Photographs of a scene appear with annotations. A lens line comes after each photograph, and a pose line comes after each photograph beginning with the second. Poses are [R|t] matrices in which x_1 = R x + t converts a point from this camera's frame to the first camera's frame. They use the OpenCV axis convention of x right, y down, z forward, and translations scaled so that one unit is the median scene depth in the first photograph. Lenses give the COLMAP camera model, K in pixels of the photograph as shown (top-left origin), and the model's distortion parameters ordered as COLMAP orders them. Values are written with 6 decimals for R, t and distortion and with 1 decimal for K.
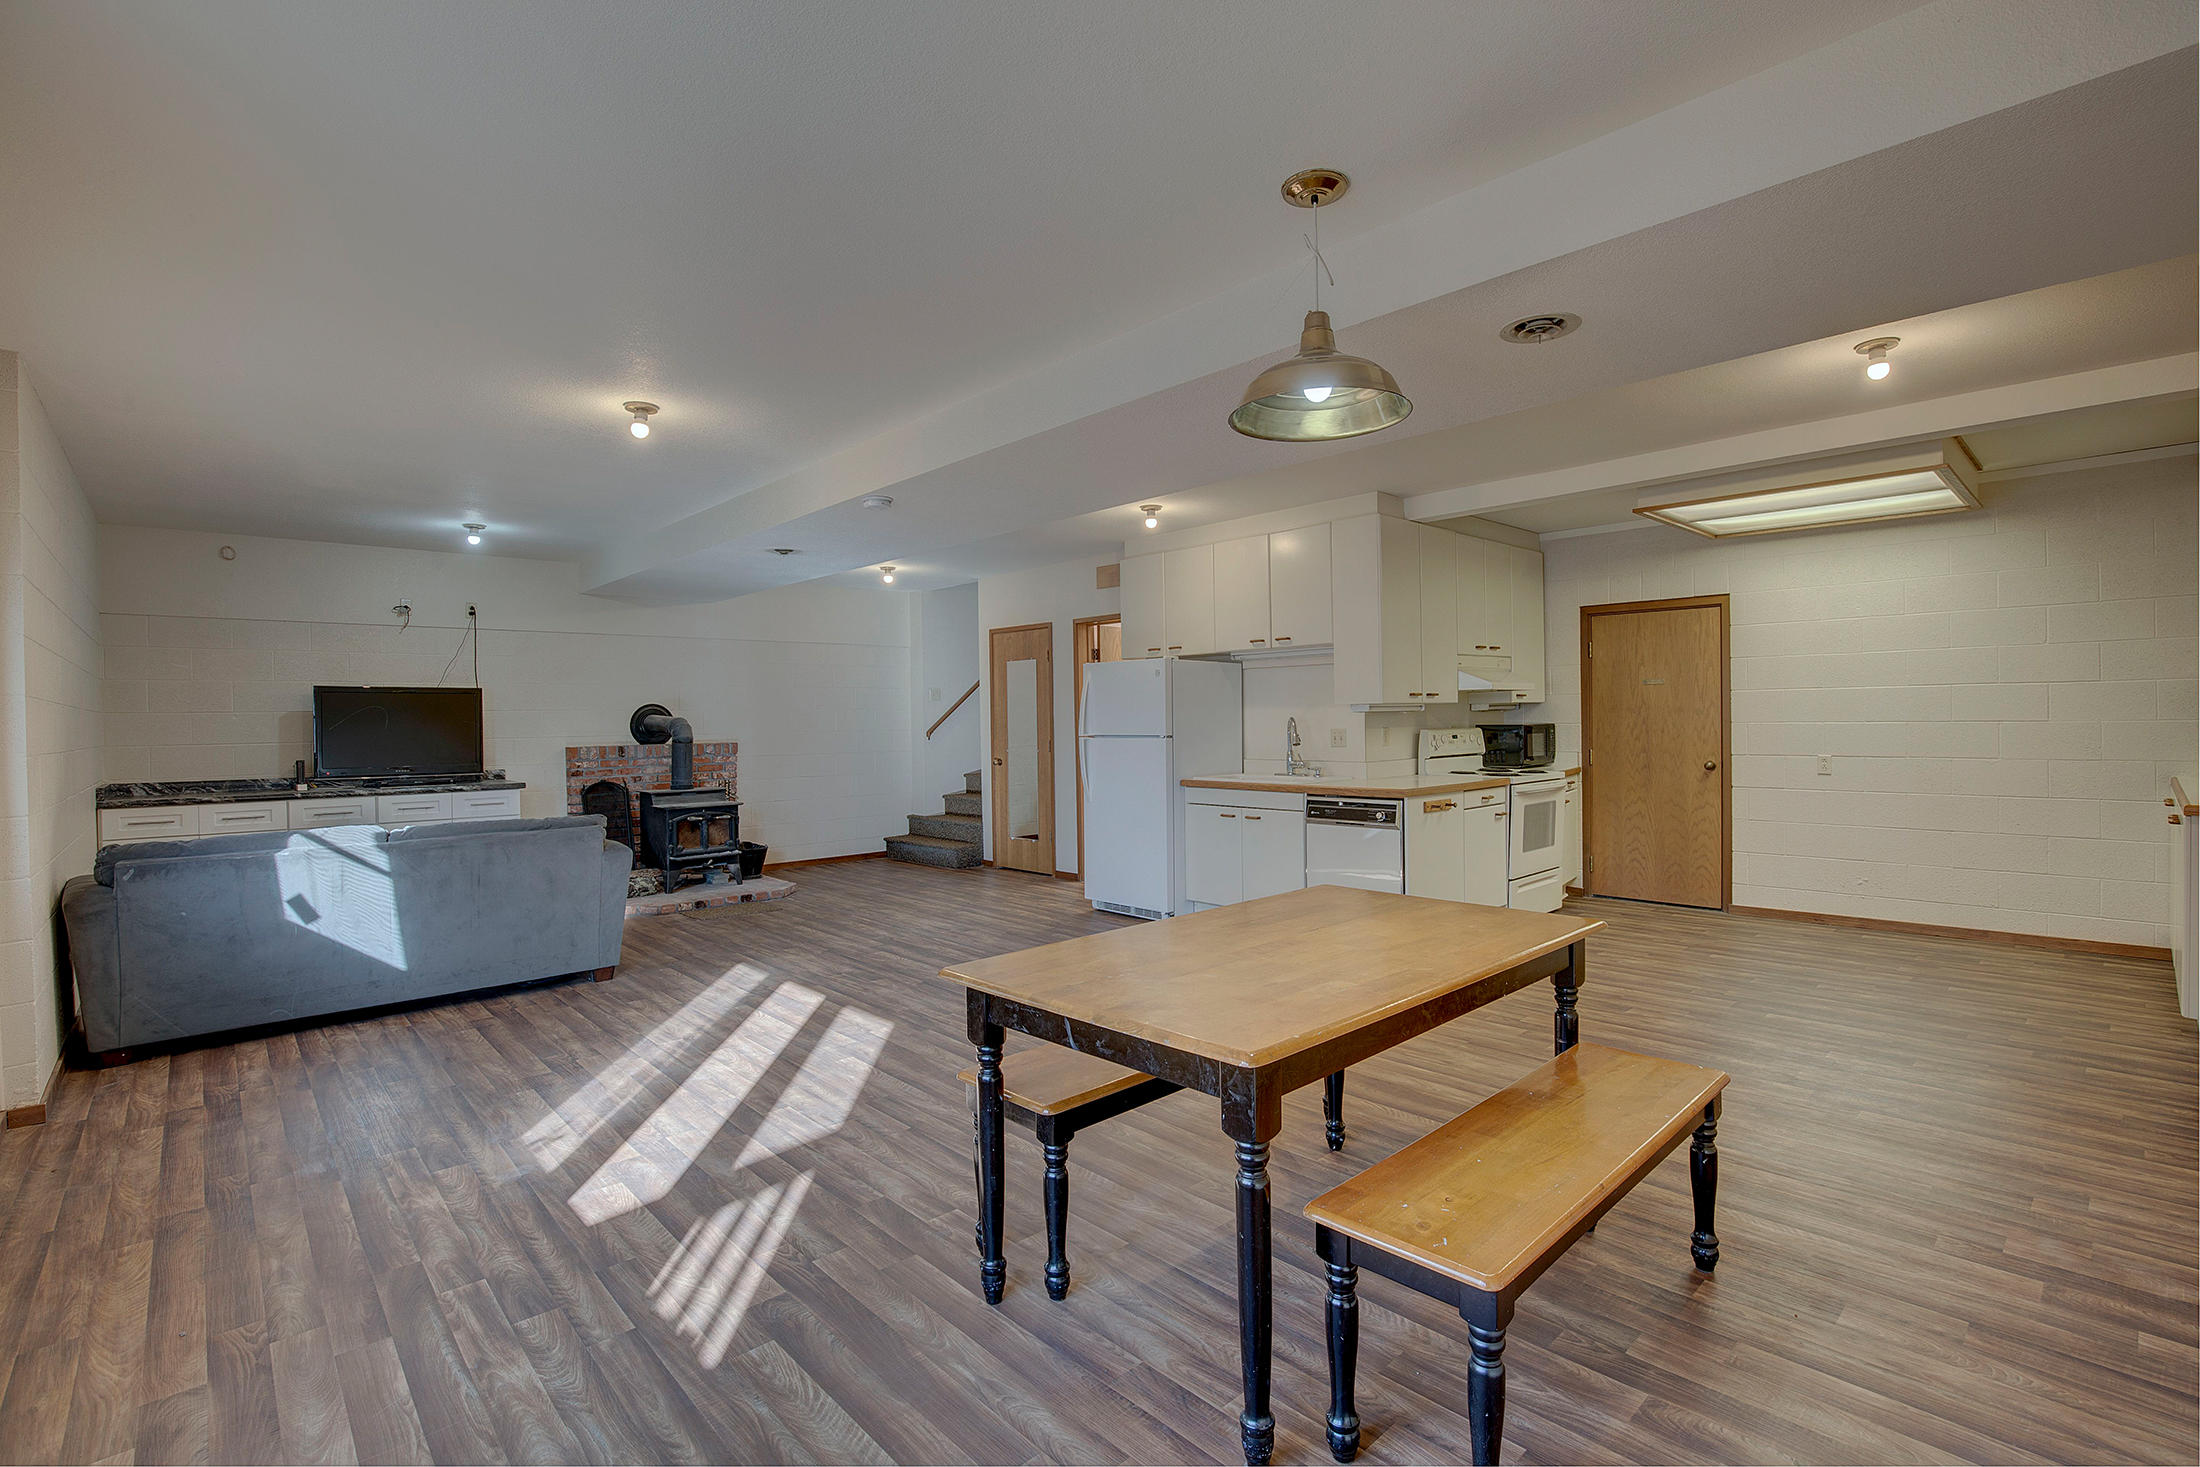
lens RADIAL K [[995.7, 0, 1113.1], [0, 995.7, 733.3], [0, 0, 1]] dist [-0.035024, 0.006396]
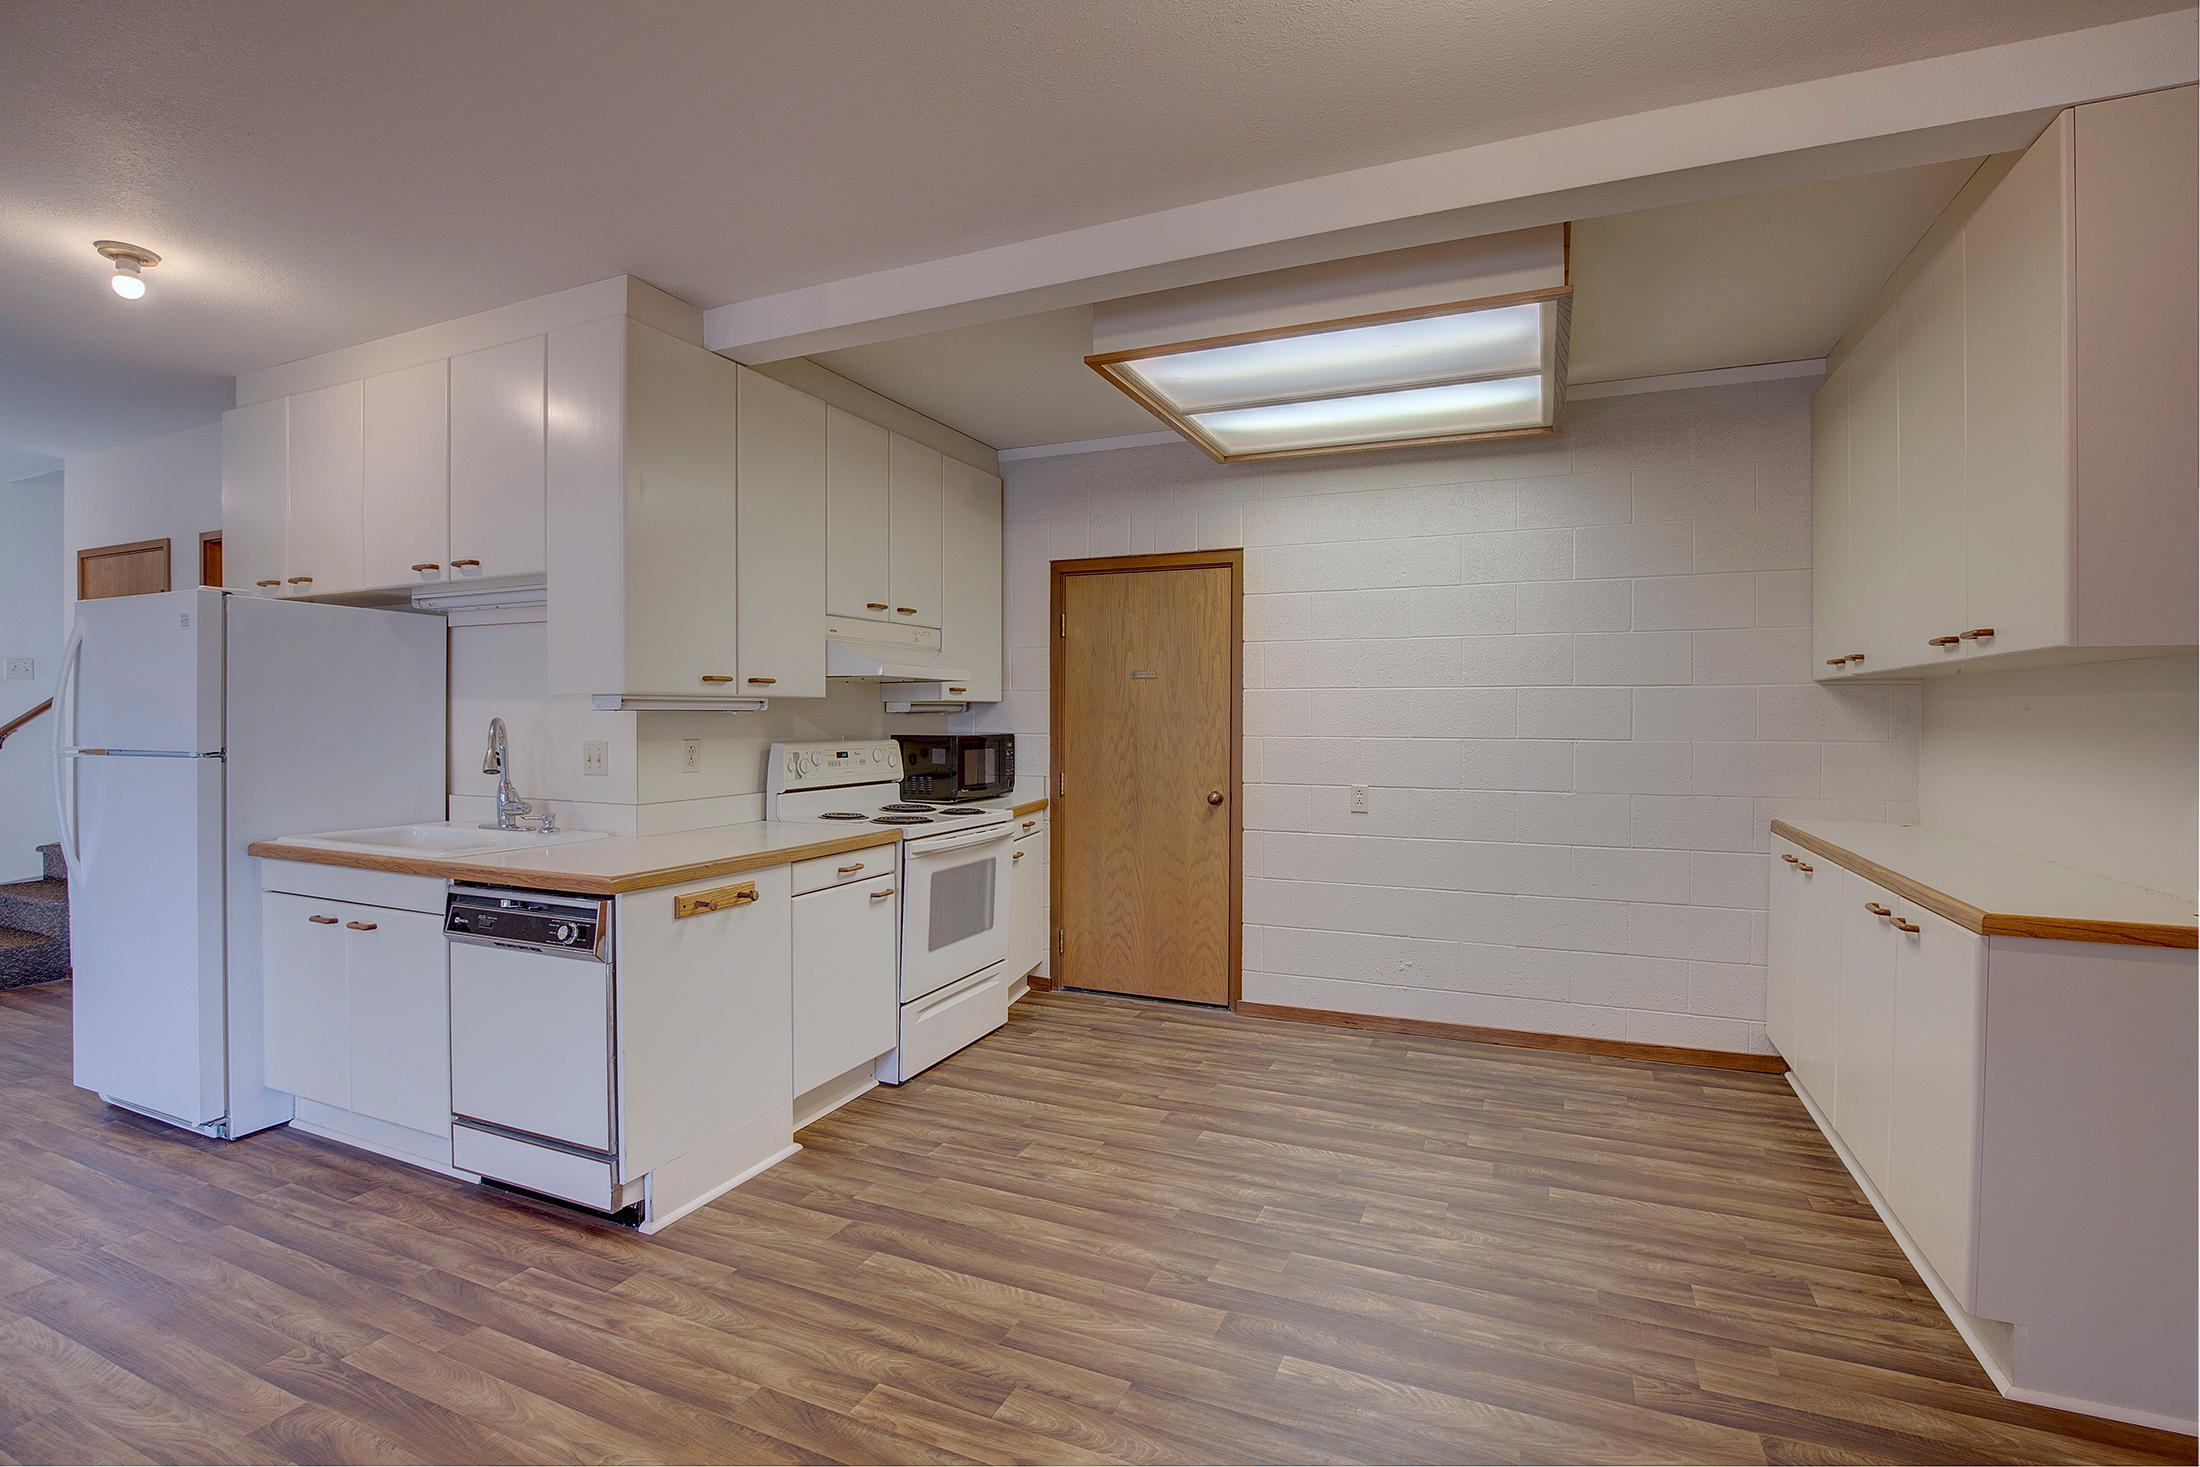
lens RADIAL K [[995.7, 0, 1115.2], [0, 995.7, 728.4], [0, 0, 1]] dist [-0.035024, 0.006396]
pose [[0.916515, 0.011682, 0.399830, 0.275180], [-0.009420, 0.999927, -0.007623, -0.010213], [-0.399890, 0.003220, 0.916558, 0.407202]]
